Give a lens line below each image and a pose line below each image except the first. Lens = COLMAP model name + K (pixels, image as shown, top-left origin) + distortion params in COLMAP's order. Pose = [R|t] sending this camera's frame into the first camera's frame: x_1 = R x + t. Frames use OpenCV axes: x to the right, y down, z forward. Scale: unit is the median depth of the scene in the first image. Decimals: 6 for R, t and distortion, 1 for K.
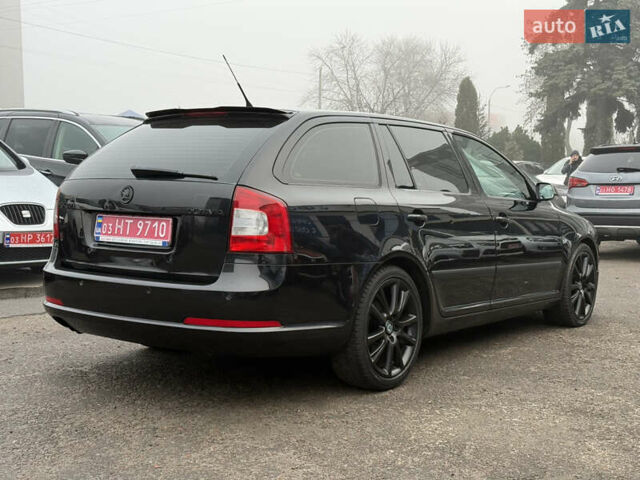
lens RADIAL K [[938.5, 0, 322.4], [0, 938.5, 240.2], [0, 0, 1]] dist [0.147102, 0.000000]
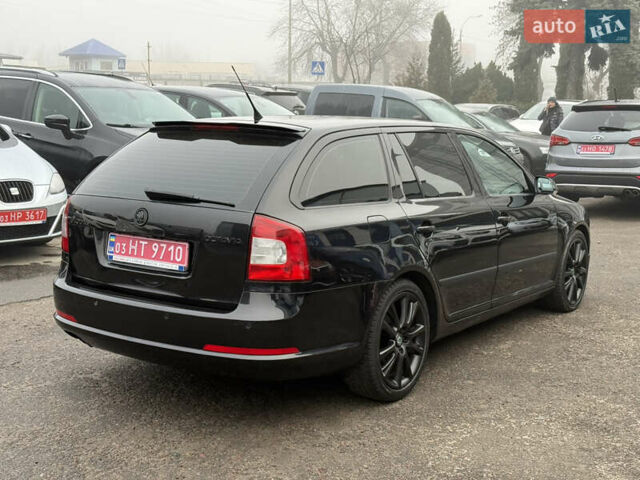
lens RADIAL K [[938.5, 0, 325.5], [0, 938.5, 246.4], [0, 0, 1]] dist [0.147102, 0.000000]
pose [[0.999267, -0.003991, 0.038064, -0.047868], [0.000755, 0.996408, 0.084674, -0.096234], [-0.038265, -0.084584, 0.995681, -0.002509]]
